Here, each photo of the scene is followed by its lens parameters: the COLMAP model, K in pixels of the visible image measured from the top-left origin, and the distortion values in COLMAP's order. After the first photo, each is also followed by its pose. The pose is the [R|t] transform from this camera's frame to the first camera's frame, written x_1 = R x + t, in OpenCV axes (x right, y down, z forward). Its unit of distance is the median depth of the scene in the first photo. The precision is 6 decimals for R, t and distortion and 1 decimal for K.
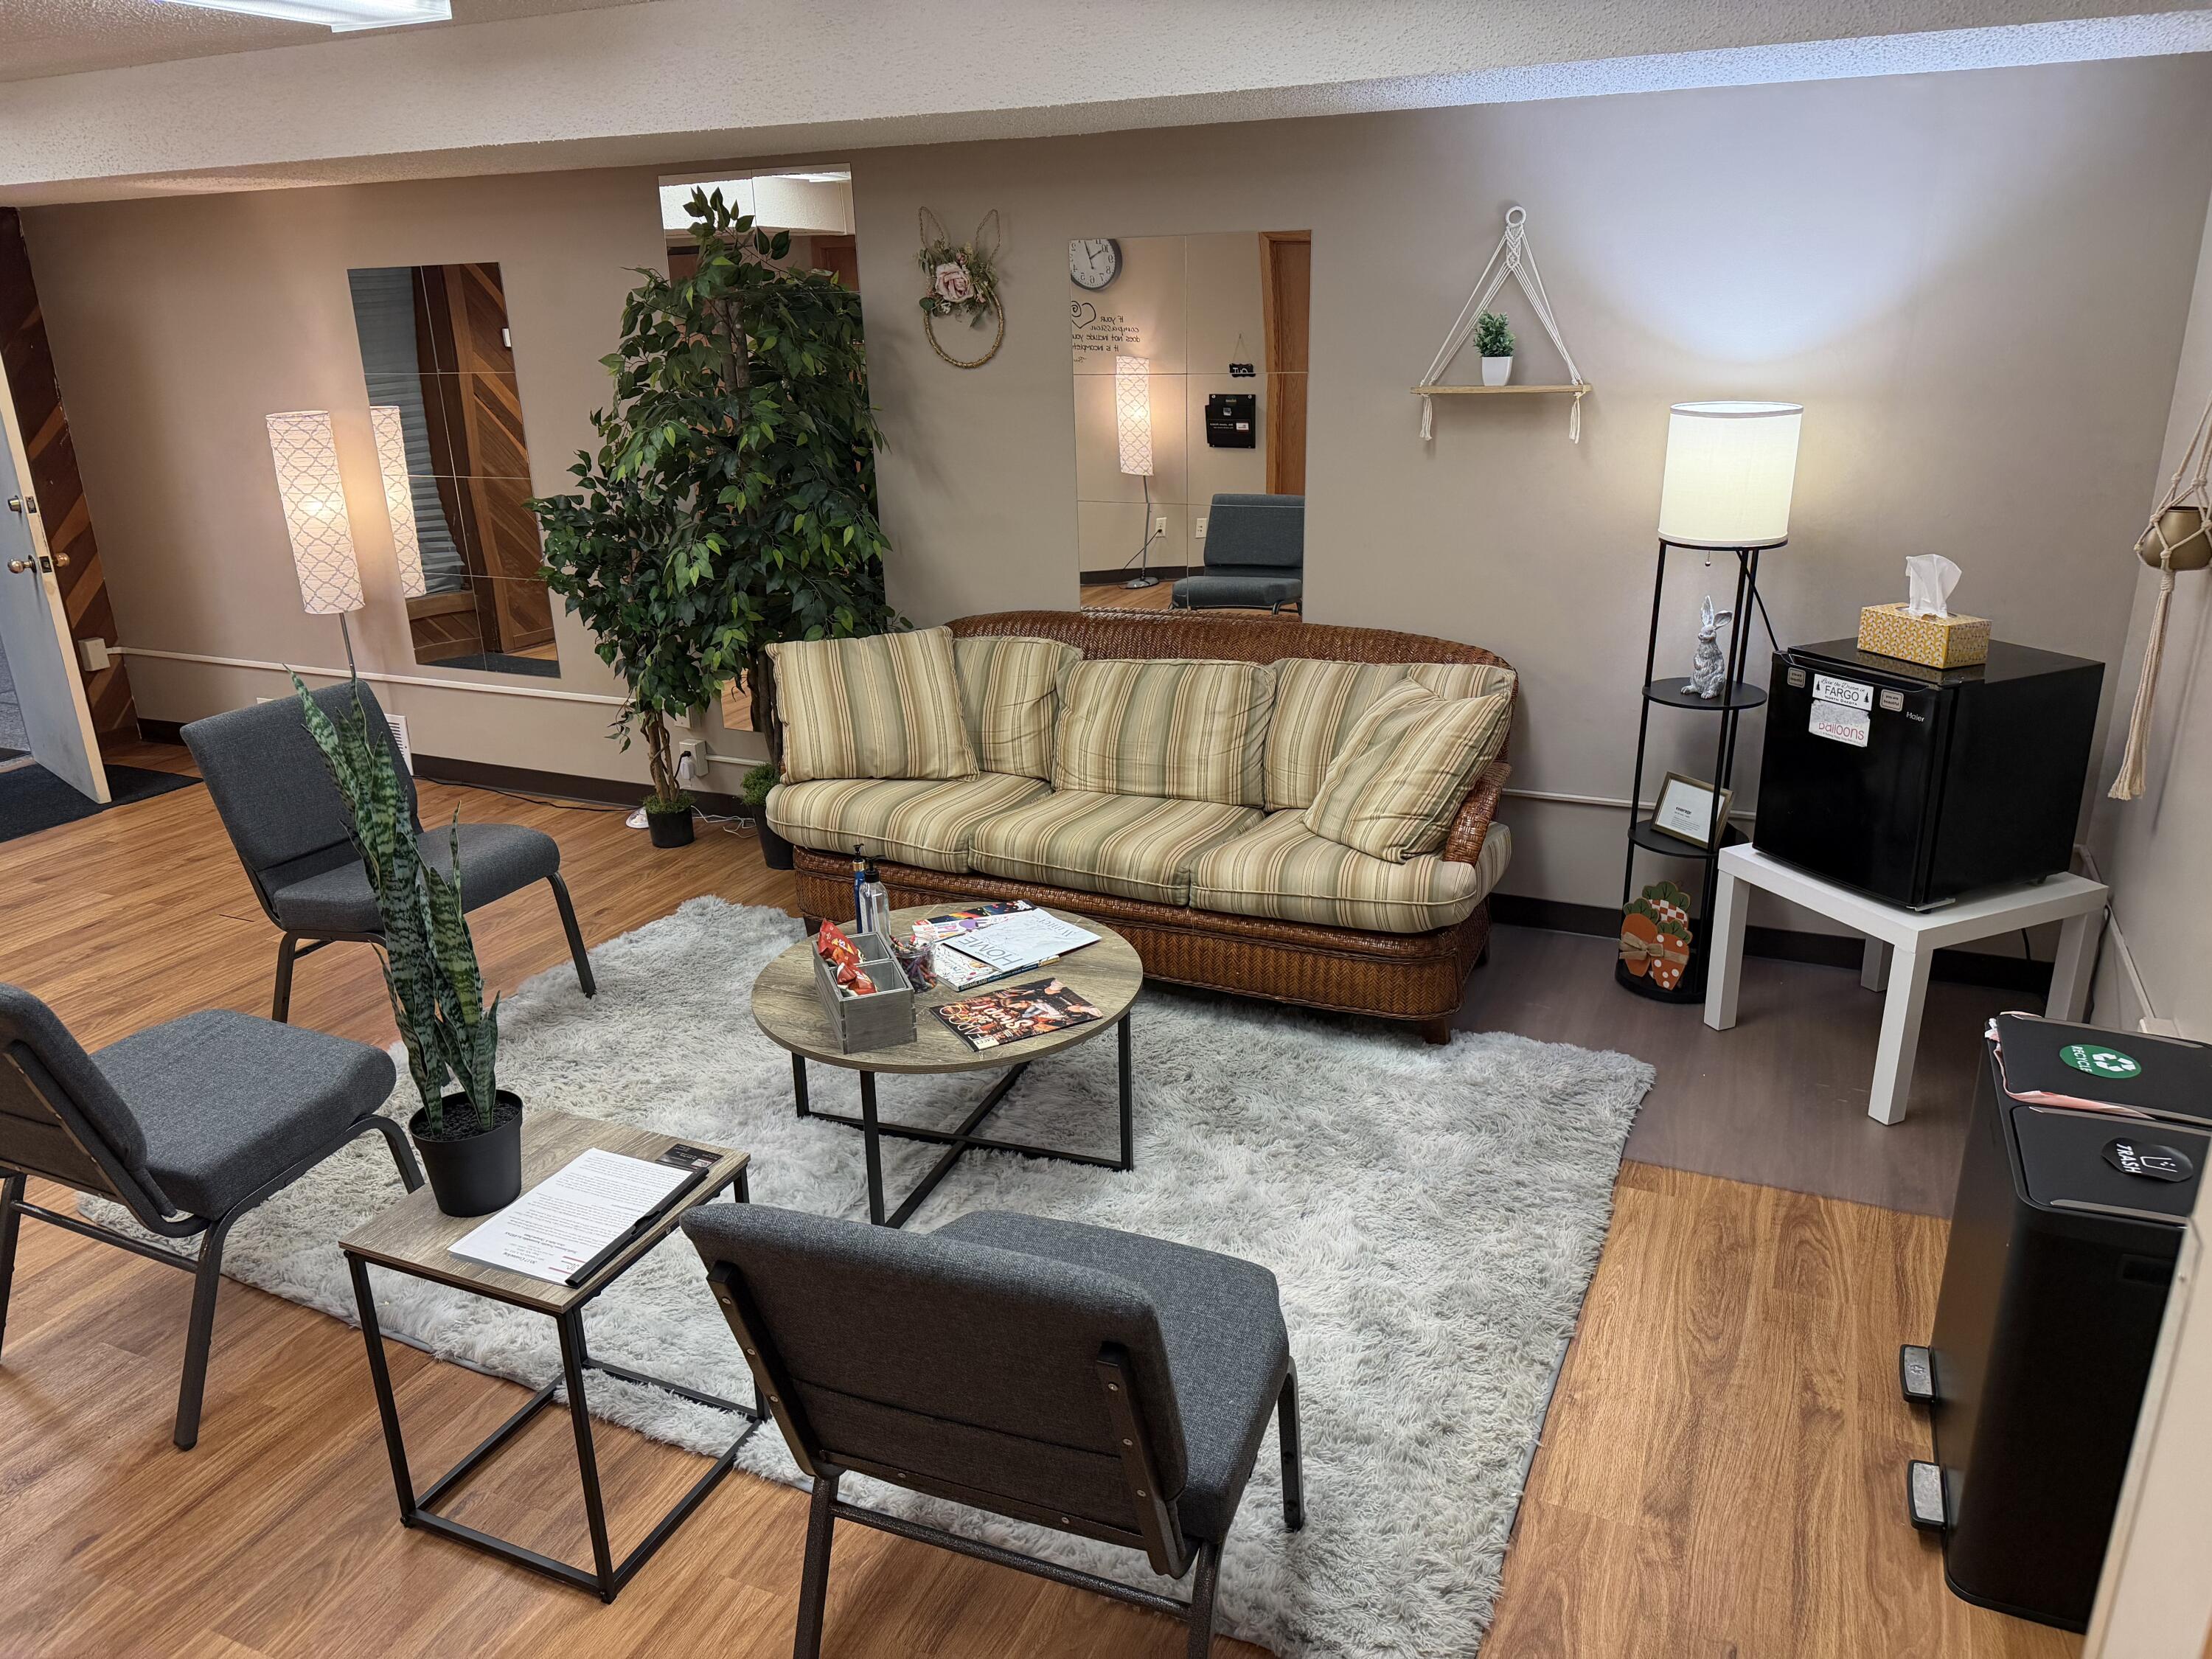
lens RADIAL K [[1524.8, 0, 1104.5], [0, 1524.8, 837.0], [0, 0, 1]] dist [0.155369, -0.271466]
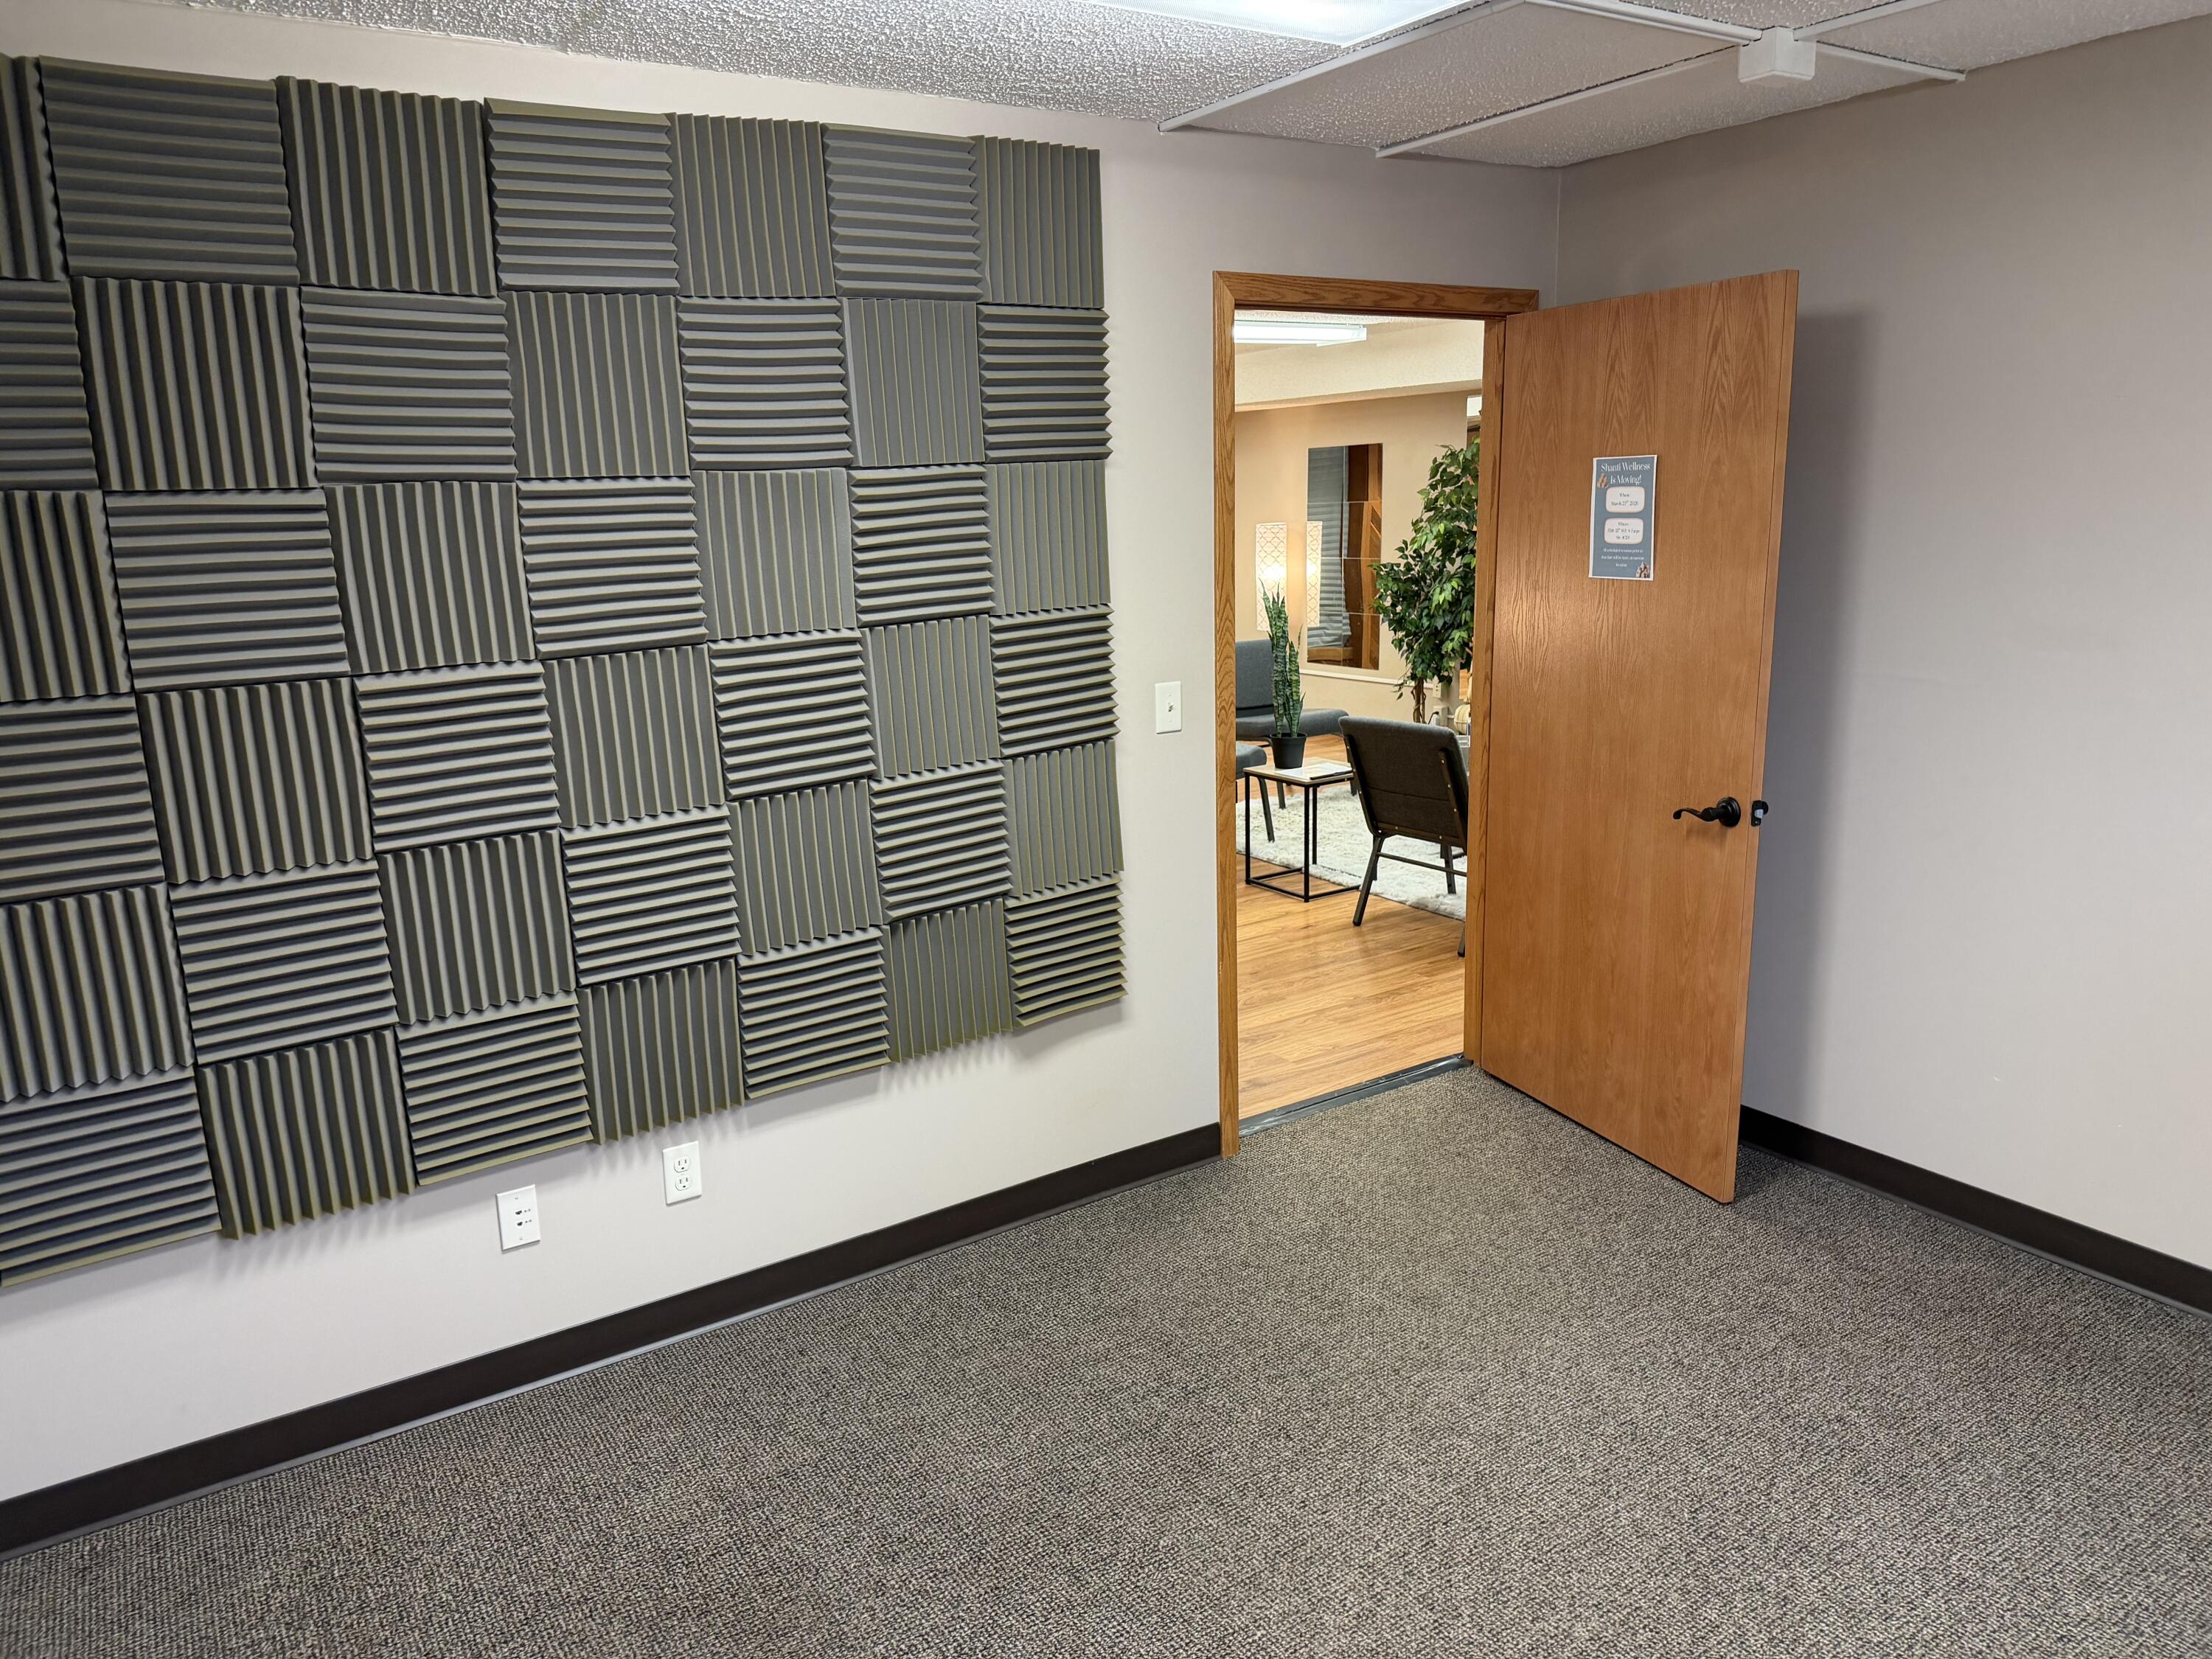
lens RADIAL K [[1524.8, 0, 1104.5], [0, 1524.8, 837.0], [0, 0, 1]] dist [0.155369, -0.271466]
pose [[0.843795, 0.116847, -0.523791, 0.389594], [-0.166736, 0.984788, -0.048915, 0.266510], [0.510107, 0.128609, 0.850441, -0.754361]]
